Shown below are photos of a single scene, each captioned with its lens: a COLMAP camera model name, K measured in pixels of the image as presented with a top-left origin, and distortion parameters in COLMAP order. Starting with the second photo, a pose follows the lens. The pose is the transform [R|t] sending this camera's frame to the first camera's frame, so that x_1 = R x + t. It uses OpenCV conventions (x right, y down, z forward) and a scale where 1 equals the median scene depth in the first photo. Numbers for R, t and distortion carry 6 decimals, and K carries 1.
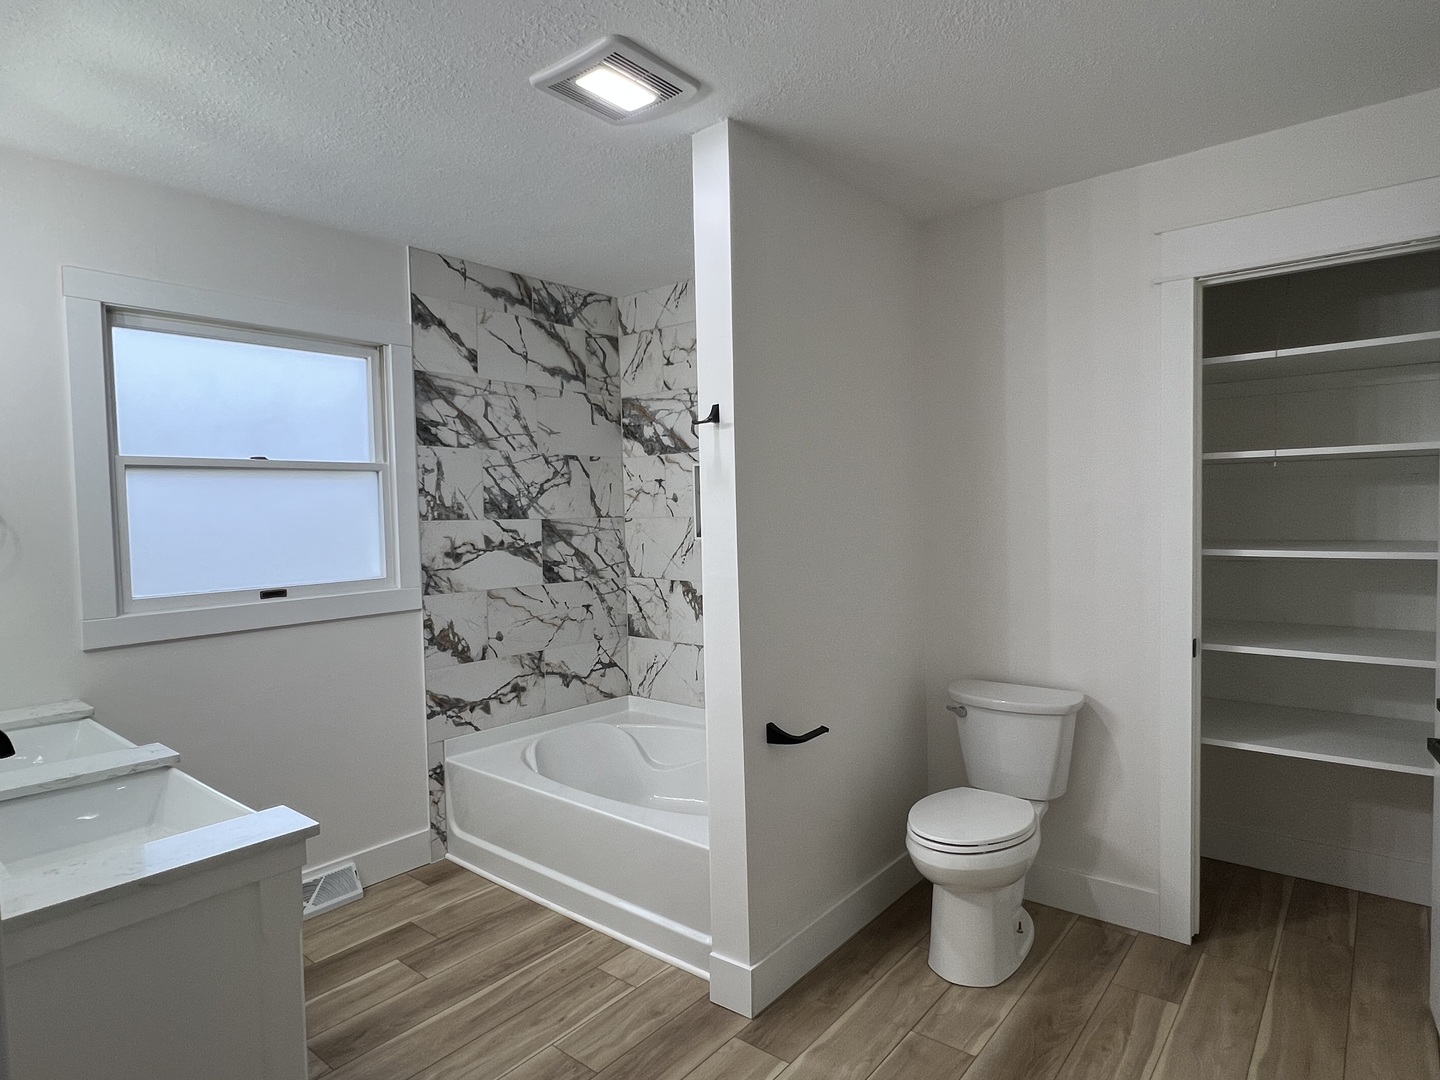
lens RADIAL K [[816.0, 0, 713.1], [0, 816.0, 543.5], [0, 0, 1]] dist [0.003621, 0.001294]
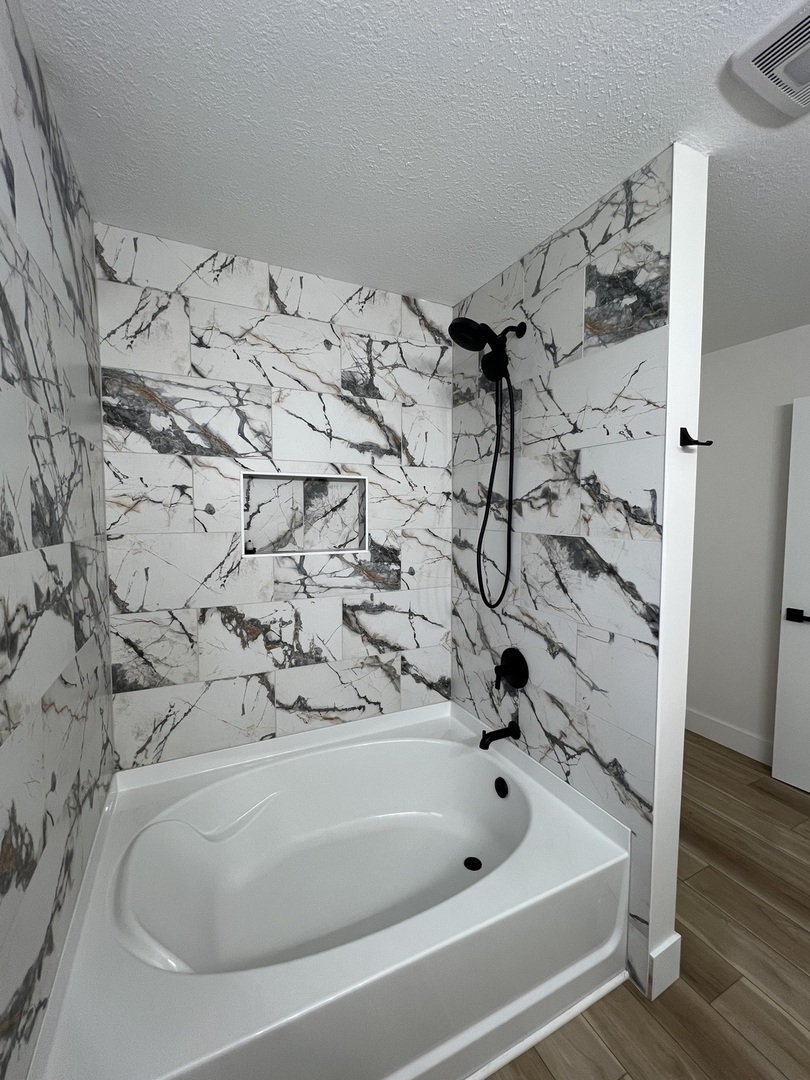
lens RADIAL K [[439.3, 0, 403.6], [0, 439.3, 539.5], [0, 0, 1]] dist [-0.004850, -0.000233]
pose [[0.415682, -0.035809, 0.908805, -0.366845], [0.029656, 0.999227, 0.025807, -0.030469], [-0.909027, 0.016225, 0.416422, 0.621800]]
